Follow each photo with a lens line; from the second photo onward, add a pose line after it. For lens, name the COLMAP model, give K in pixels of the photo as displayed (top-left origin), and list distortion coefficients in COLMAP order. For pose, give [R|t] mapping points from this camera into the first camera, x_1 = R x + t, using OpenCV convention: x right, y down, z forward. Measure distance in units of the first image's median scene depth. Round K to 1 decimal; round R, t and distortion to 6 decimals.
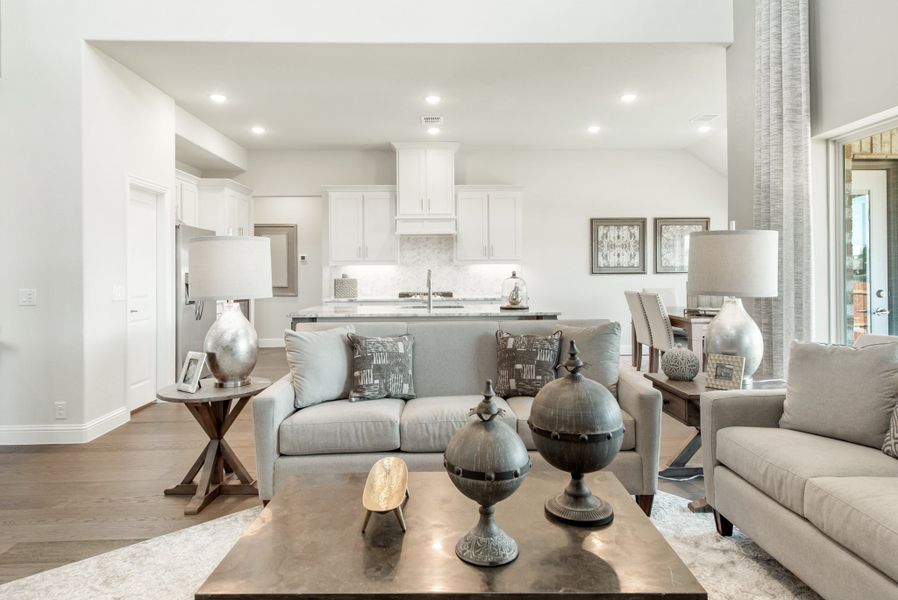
lens RADIAL K [[539.0, 0, 447.1], [0, 539.0, 272.7], [0, 0, 1]] dist [0.021604, -0.001547]
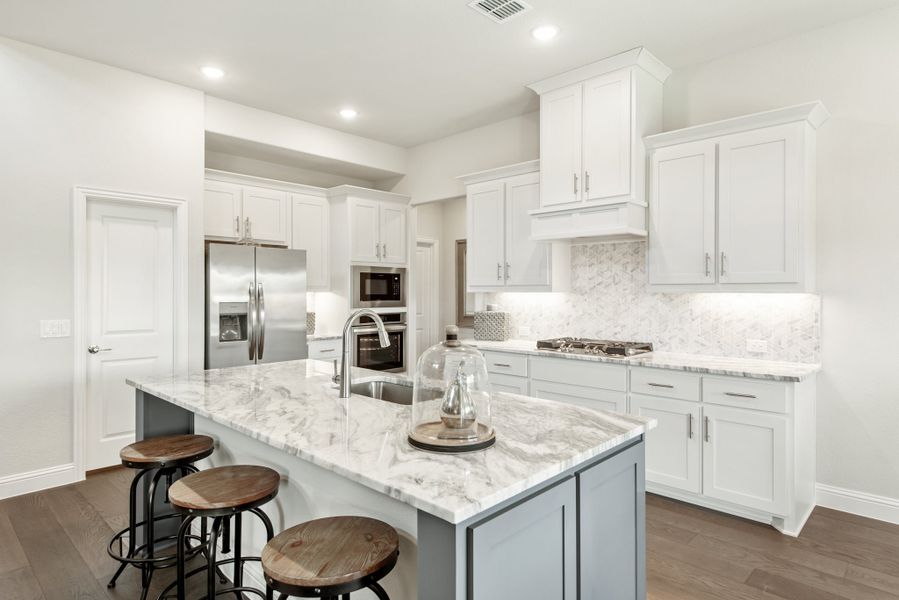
lens RADIAL K [[514.9, 0, 450.9], [0, 514.9, 291.6], [0, 0, 1]] dist [0.015868, -0.005539]
pose [[0.700830, 0.009199, -0.713269, 0.229682], [-0.007779, 0.999956, 0.005252, -0.016830], [0.713286, 0.001868, 0.700871, 0.508645]]
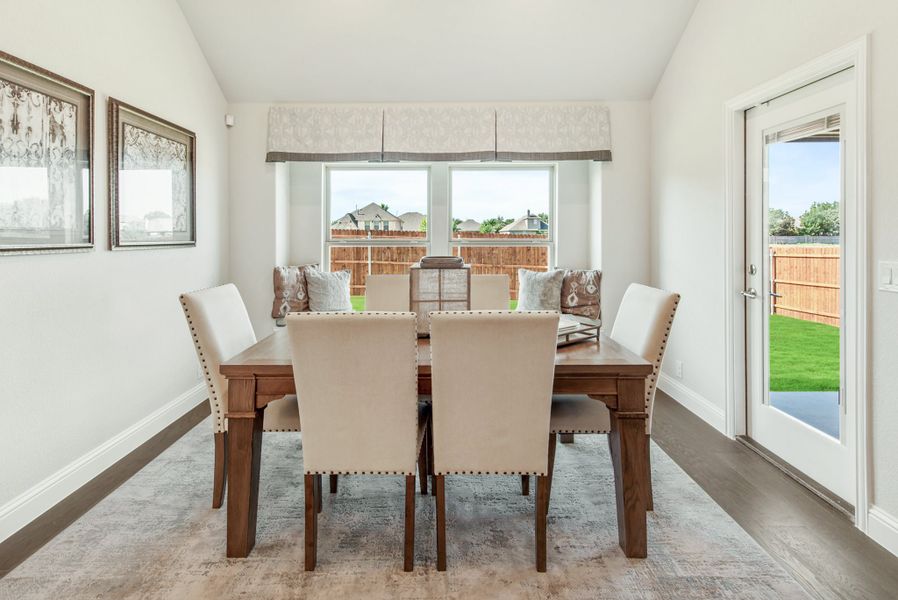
lens RADIAL K [[439.8, 0, 438.2], [0, 439.8, 237.9], [0, 0, 1]] dist [0.015331, -0.005392]
pose [[0.031442, 0.002513, 0.999502, 0.089674], [0.005847, 0.999979, -0.002698, -0.003522], [-0.999488, 0.005929, 0.031426, 0.784400]]
